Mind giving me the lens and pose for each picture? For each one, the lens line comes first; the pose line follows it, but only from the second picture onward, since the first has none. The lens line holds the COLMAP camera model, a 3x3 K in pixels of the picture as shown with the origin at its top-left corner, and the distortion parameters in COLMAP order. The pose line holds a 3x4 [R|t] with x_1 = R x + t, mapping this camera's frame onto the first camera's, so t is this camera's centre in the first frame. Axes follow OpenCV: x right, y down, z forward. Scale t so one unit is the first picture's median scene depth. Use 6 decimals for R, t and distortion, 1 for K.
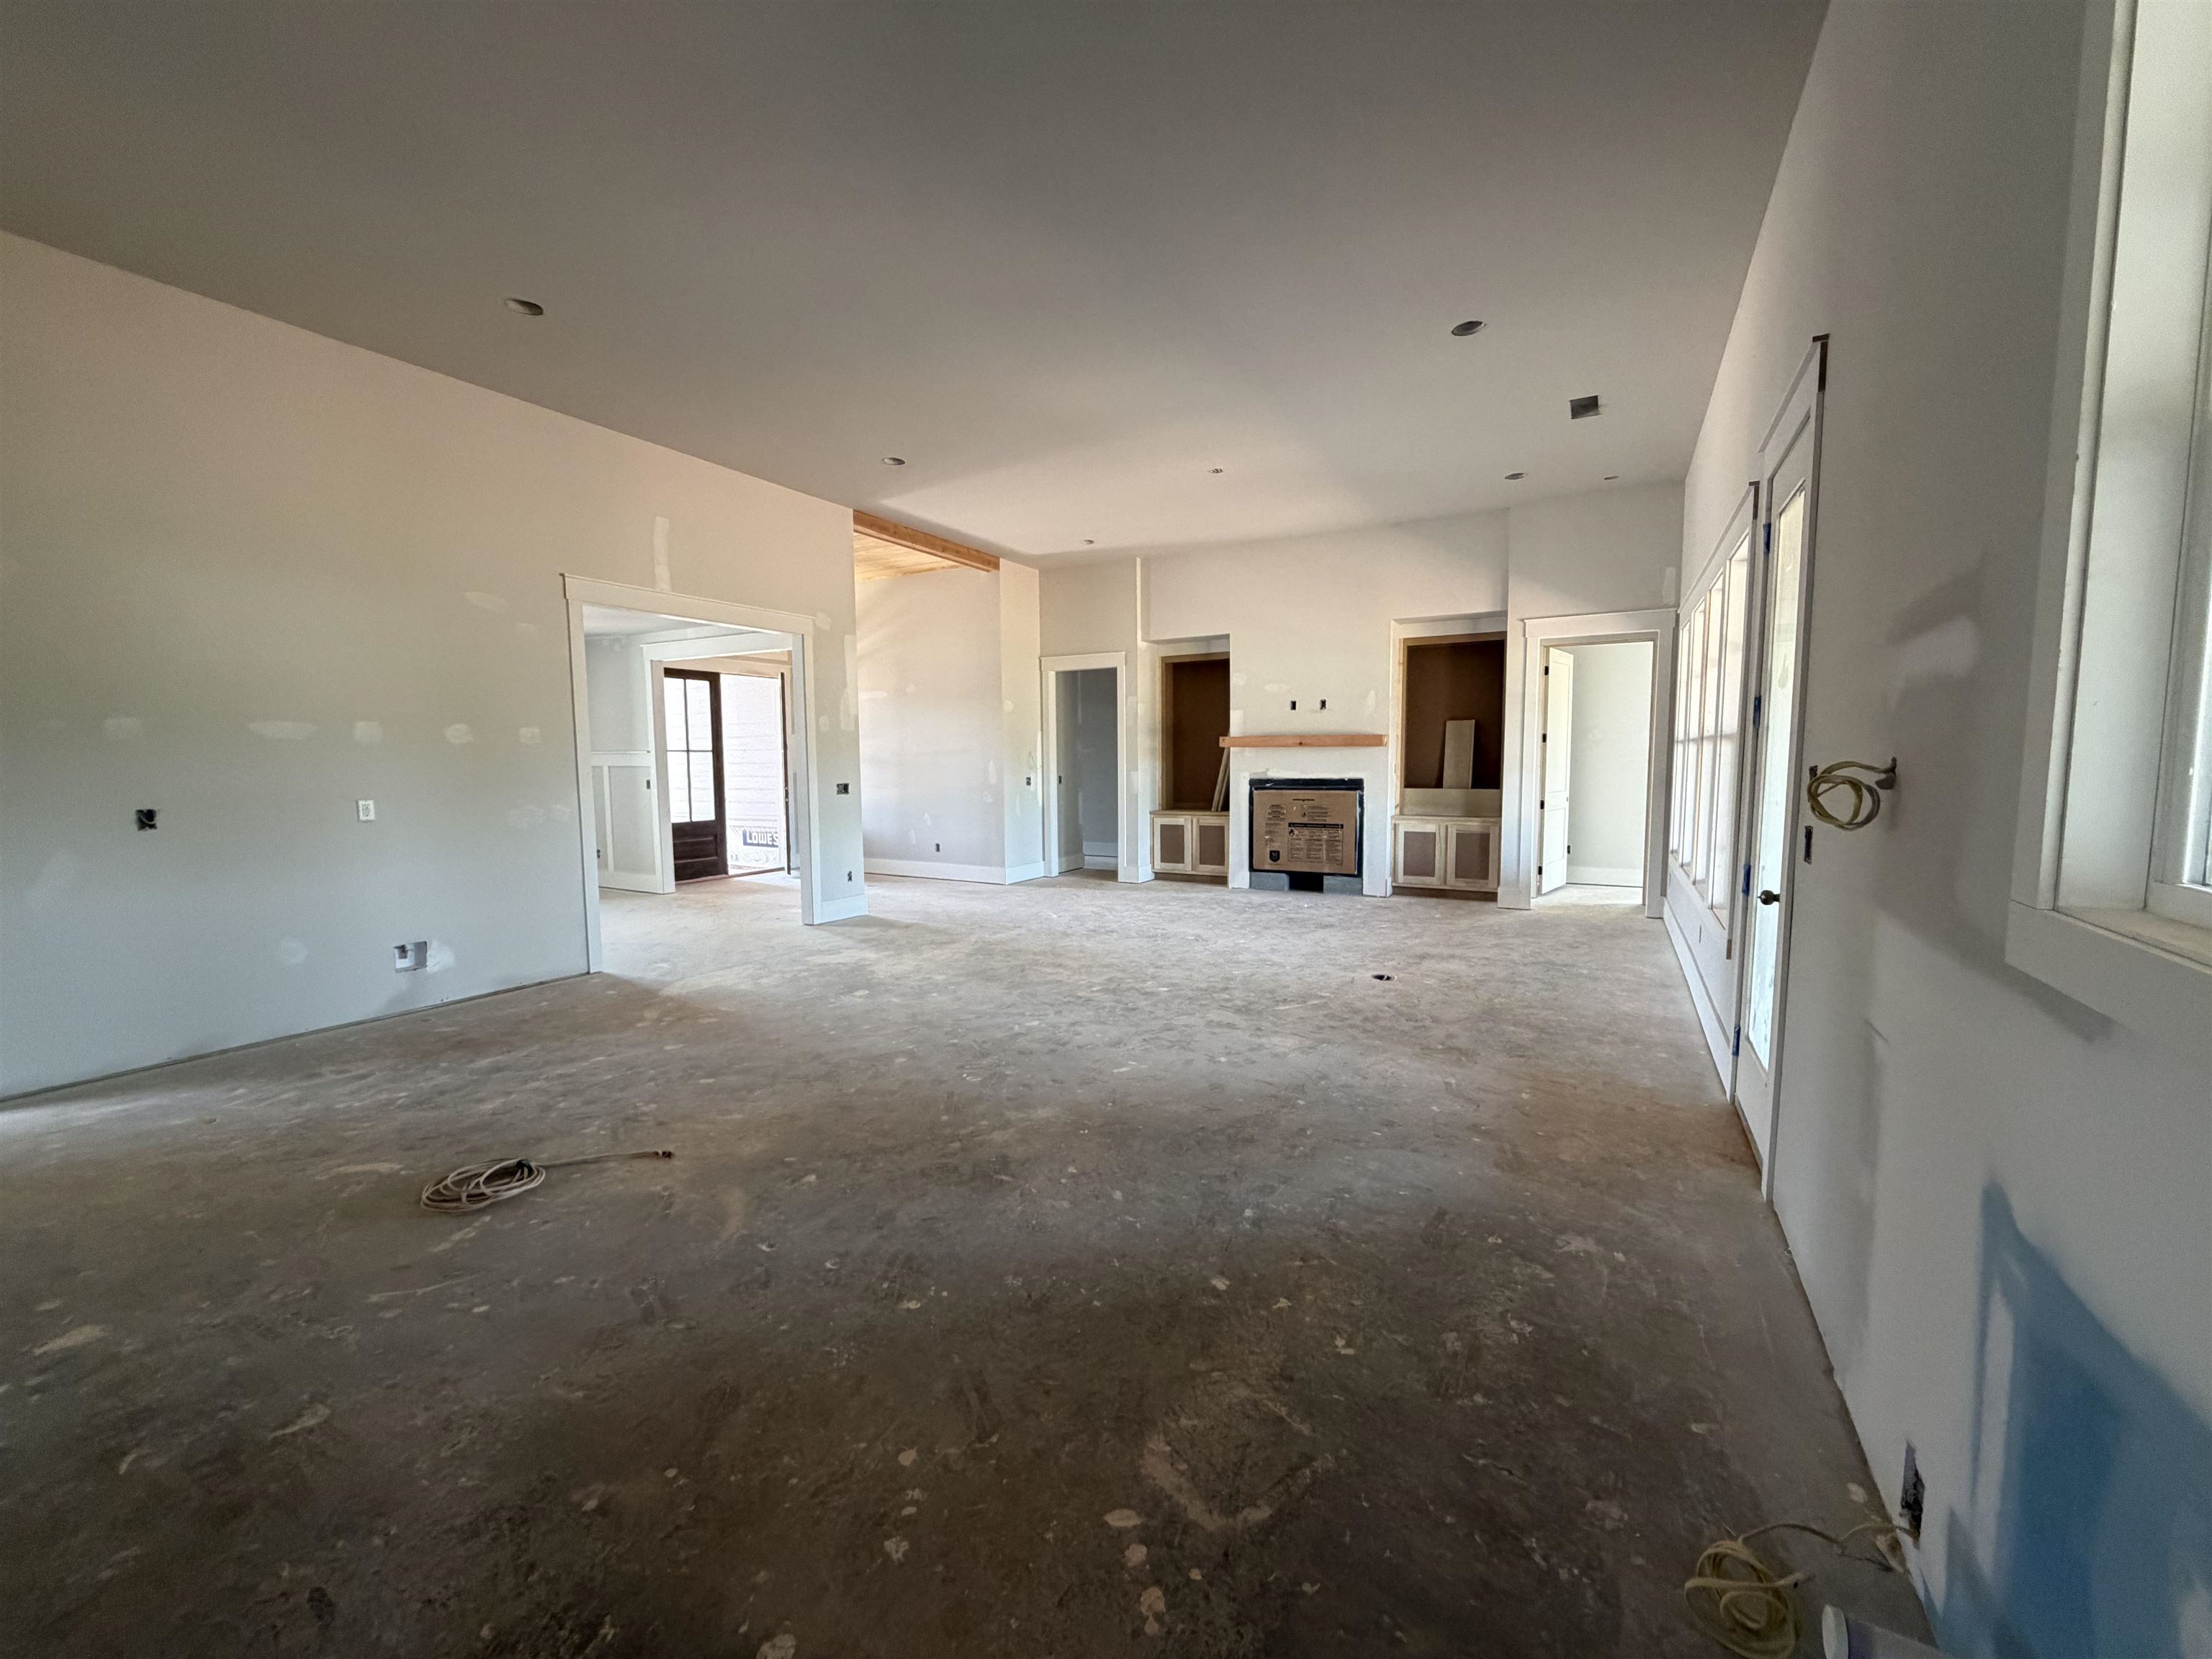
lens RADIAL K [[879.5, 0, 1110.3], [0, 879.5, 828.2], [0, 0, 1]] dist [-0.001997, 0.001530]
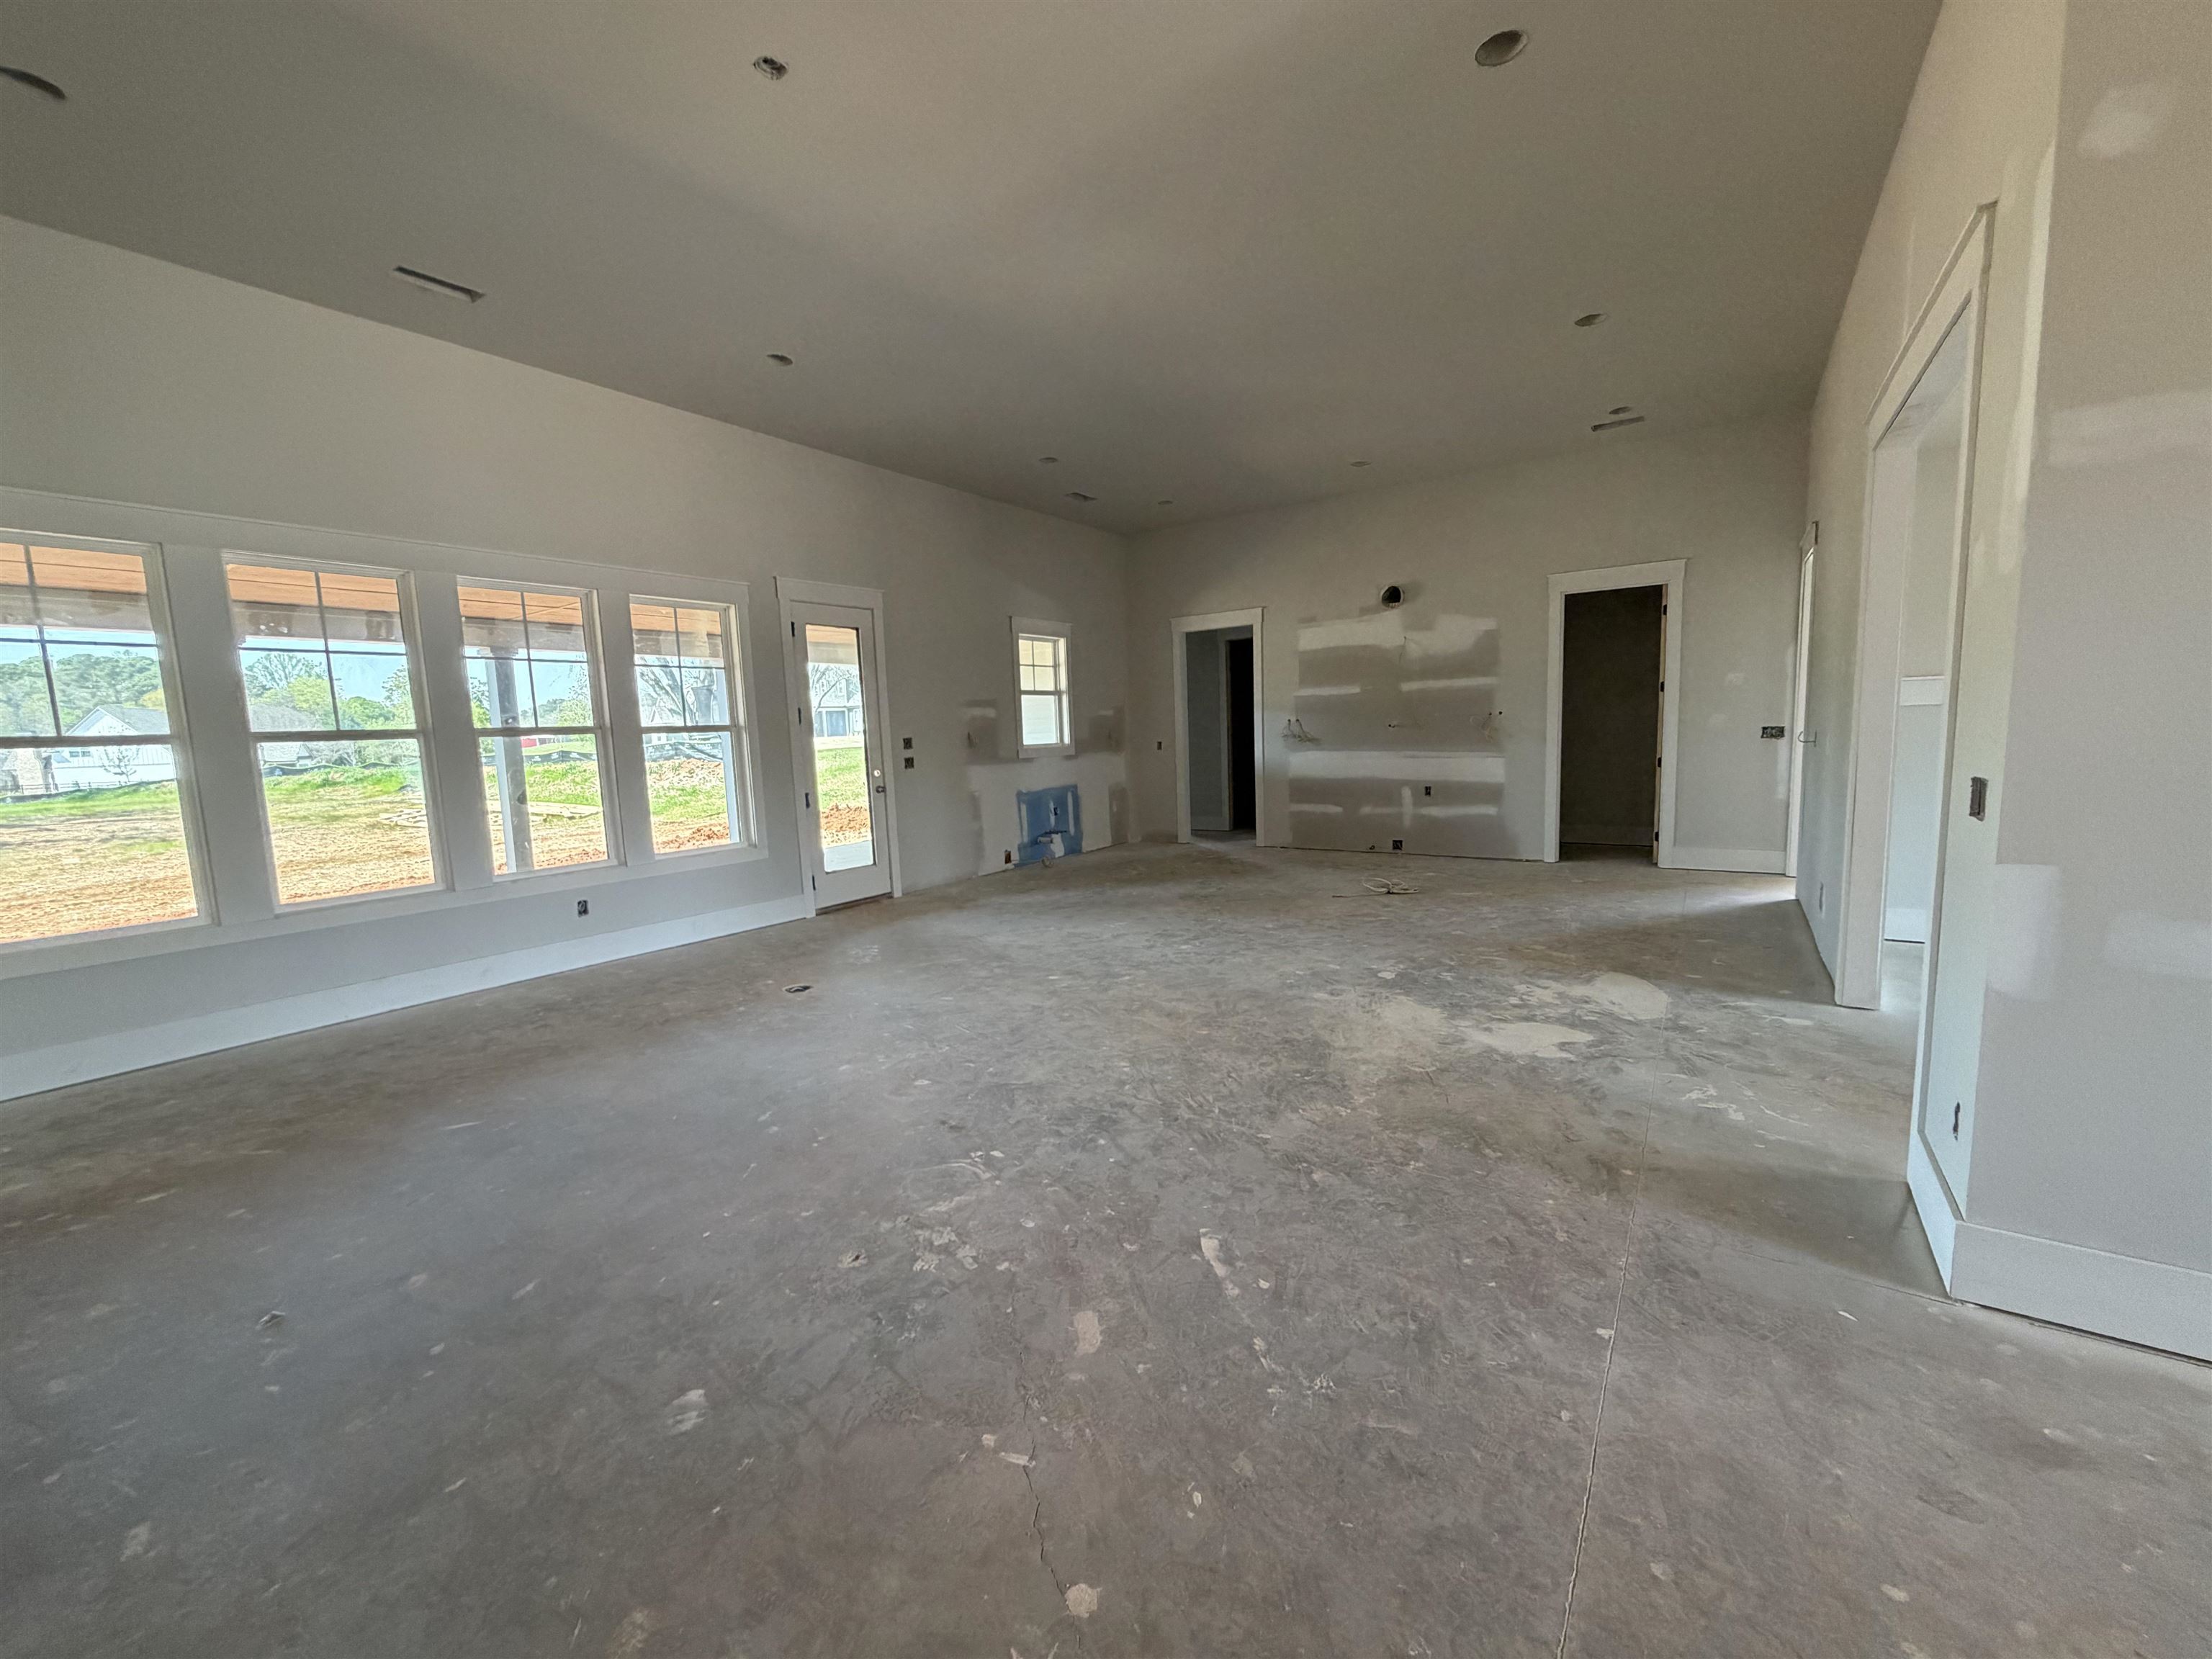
lens RADIAL K [[879.5, 0, 1100.2], [0, 879.5, 829.2], [0, 0, 1]] dist [-0.001997, 0.001530]
pose [[-0.994066, 0.031528, 0.104106, -0.094782], [0.051311, 0.979812, 0.193223, -0.155222], [-0.095913, 0.197418, -0.975616, 1.971736]]
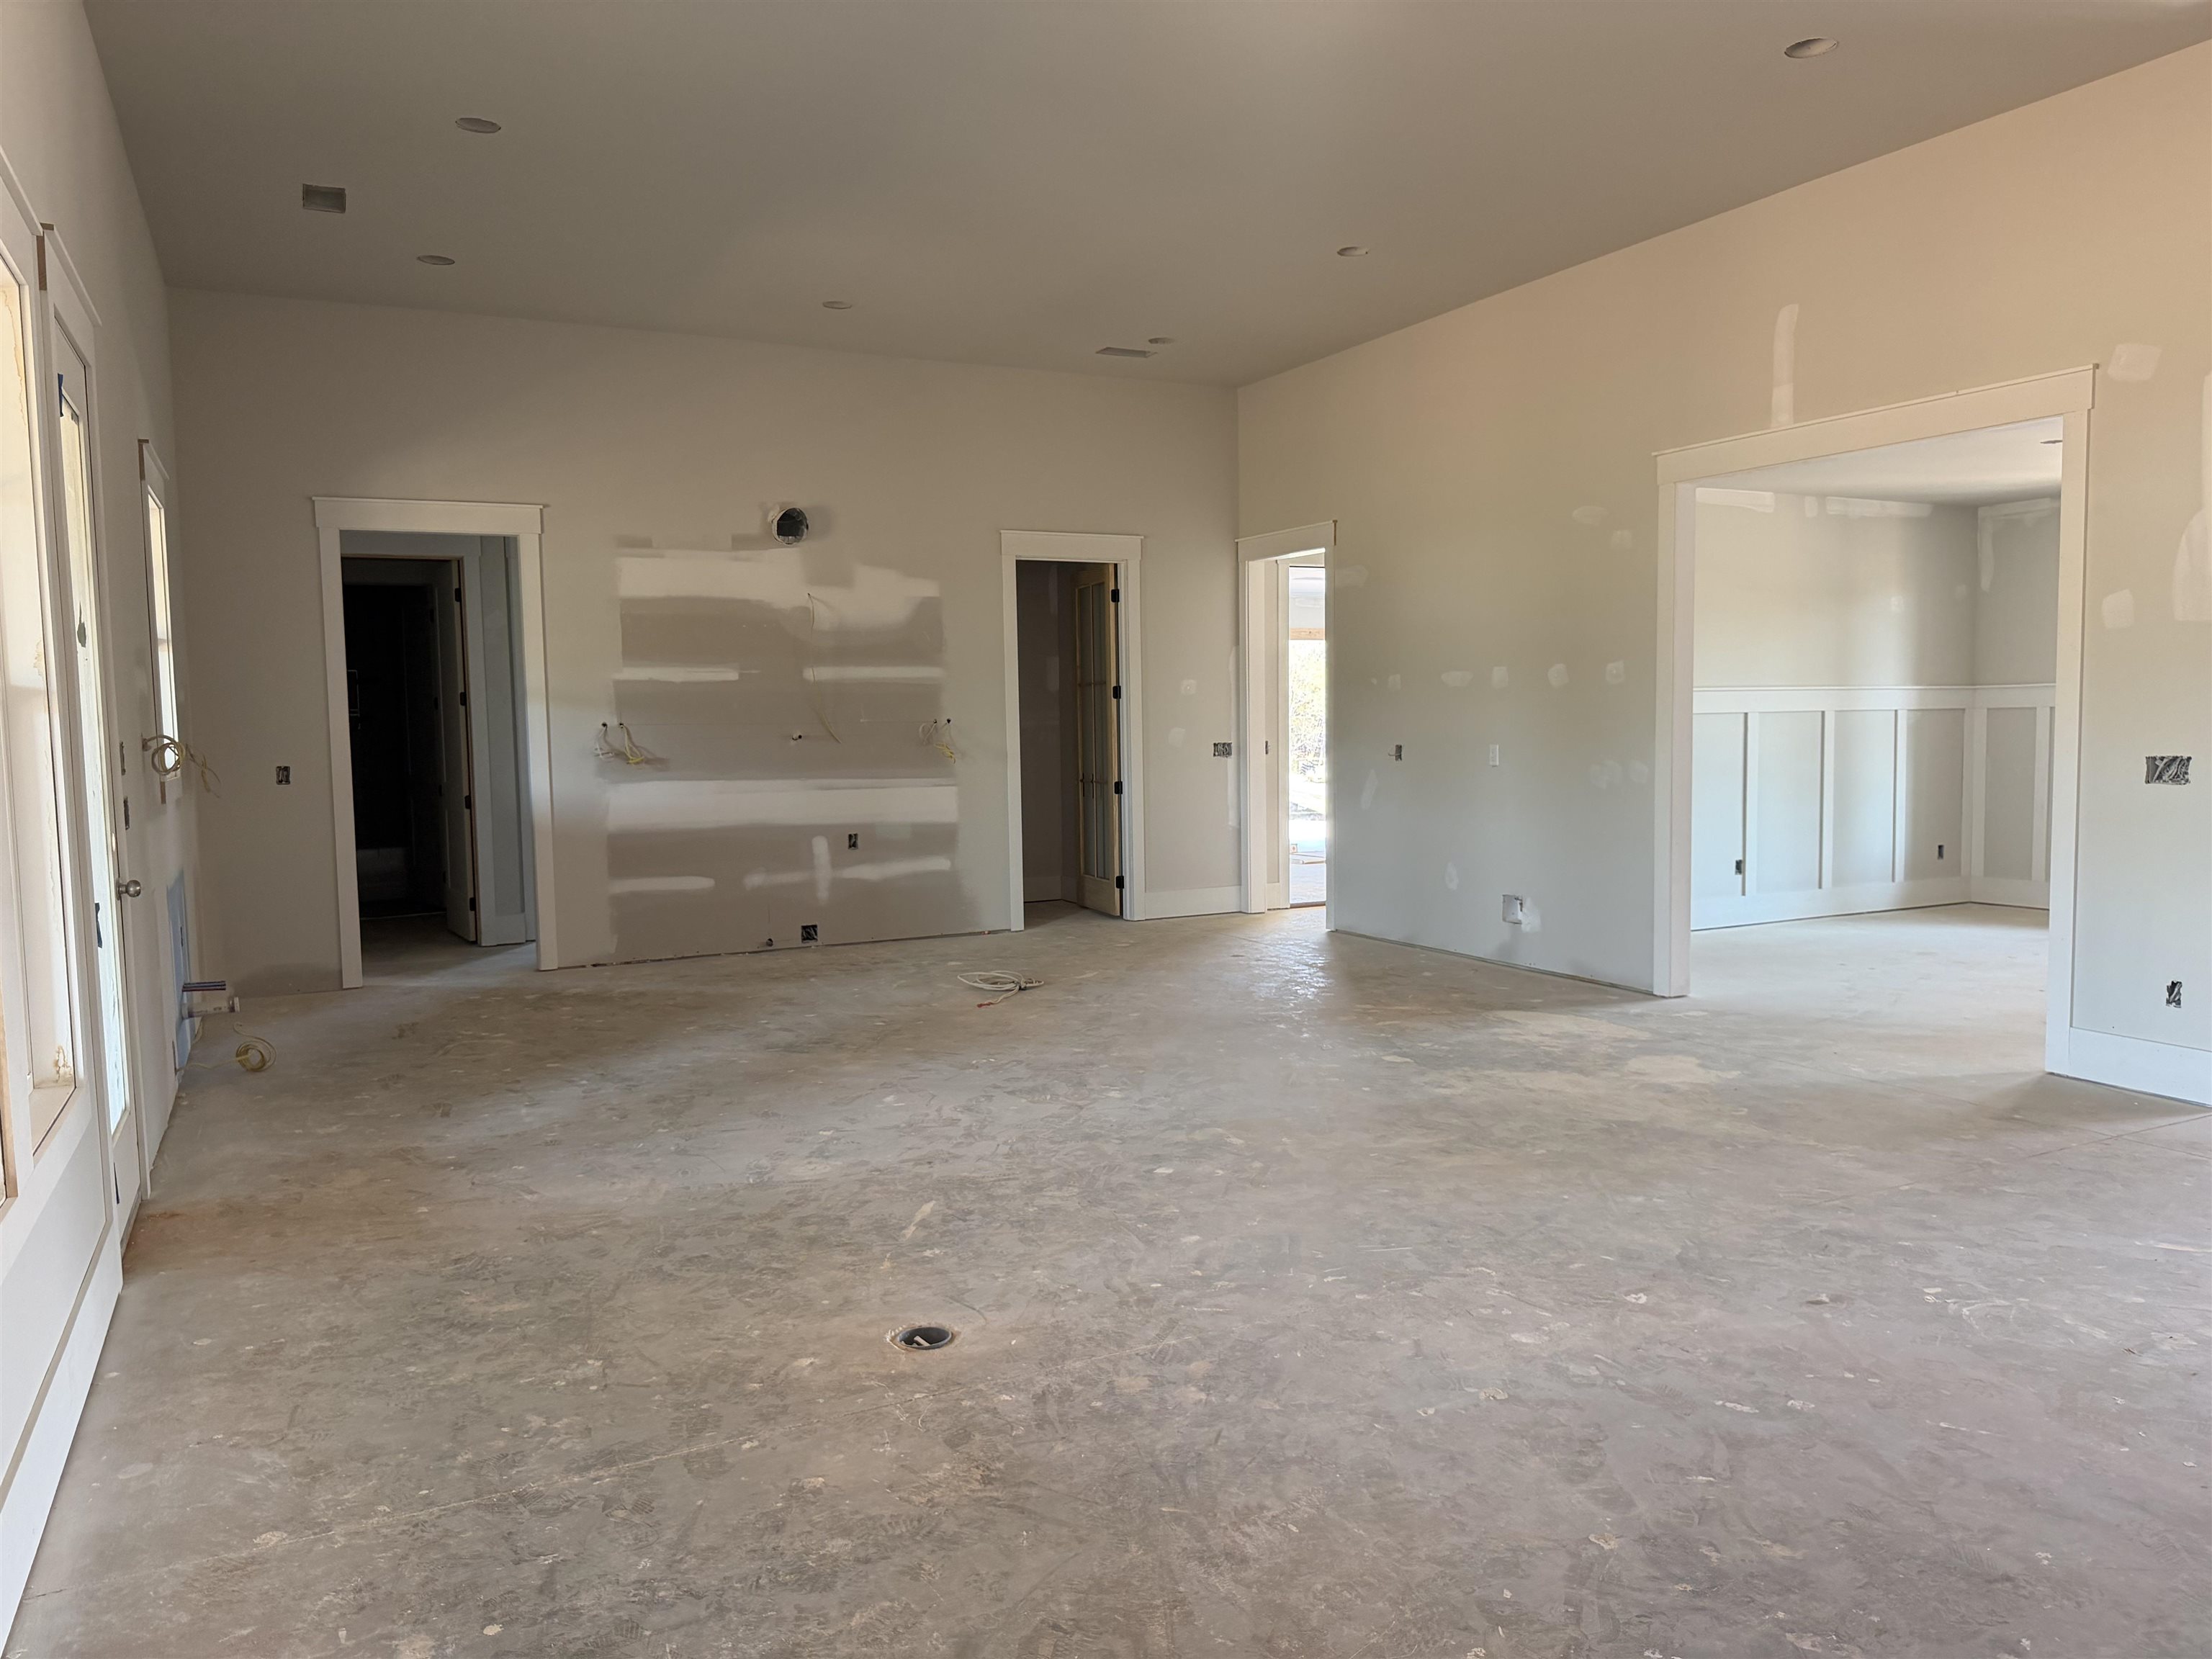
lens RADIAL K [[1562.1, 0, 1074.9], [0, 1562.1, 830.8], [0, 0, 1]] dist [0.042599, -0.058226]
pose [[-0.566904, 0.076408, -0.820232, 0.856441], [-0.045934, 0.991208, 0.124083, -0.126341], [0.822502, 0.108020, -0.558410, 1.516252]]
